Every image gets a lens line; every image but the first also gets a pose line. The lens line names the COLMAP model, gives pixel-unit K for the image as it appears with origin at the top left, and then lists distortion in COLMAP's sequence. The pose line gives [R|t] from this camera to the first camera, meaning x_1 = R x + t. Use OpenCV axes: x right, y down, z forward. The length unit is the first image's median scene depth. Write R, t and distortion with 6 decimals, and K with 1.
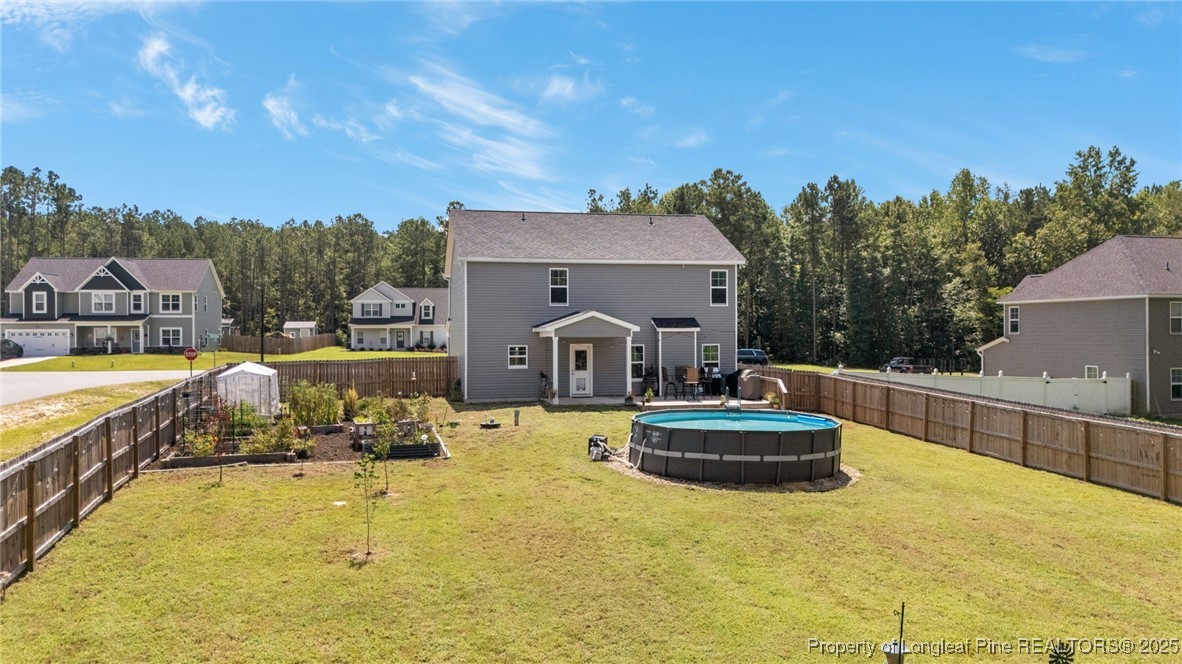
lens RADIAL K [[858.2, 0, 591.0], [0, 858.2, 332.0], [0, 0, 1]] dist [0.068660, -0.072041]
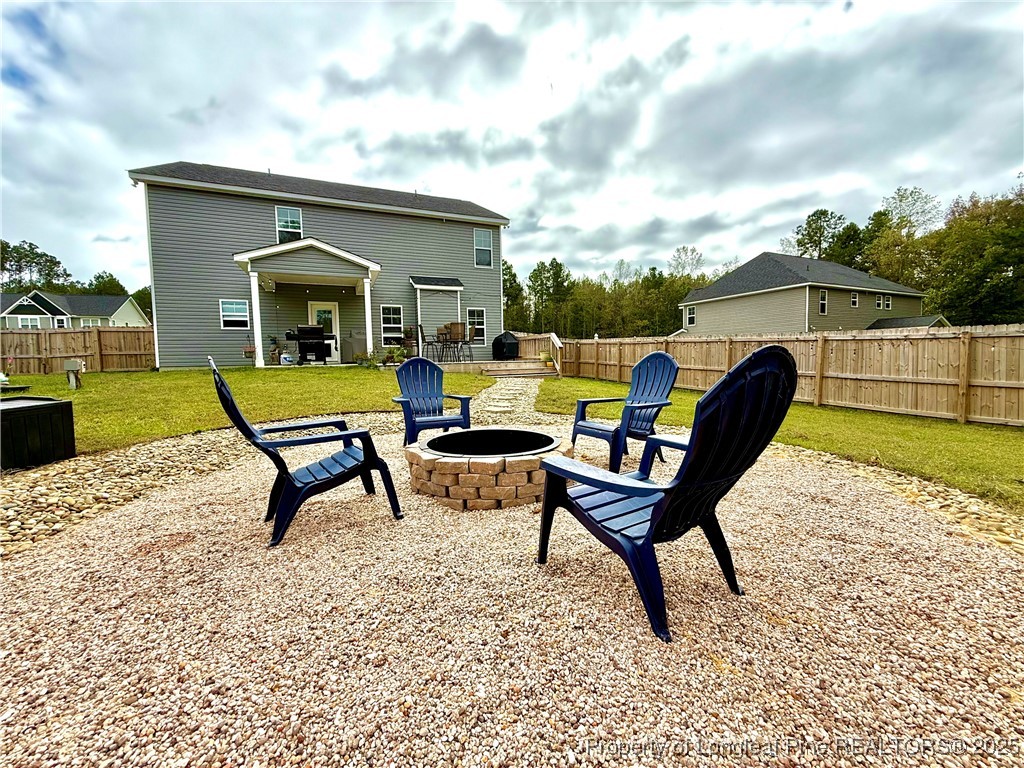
lens RADIAL K [[401.2, 0, 510.5], [0, 401.2, 381.2], [0, 0, 1]] dist [0.001159, 0.000074]
pose [[0.981776, -0.028588, 0.187880, 0.042337], [0.018978, 0.998427, 0.052749, 0.034012], [-0.189092, -0.048222, 0.980775, 0.256738]]
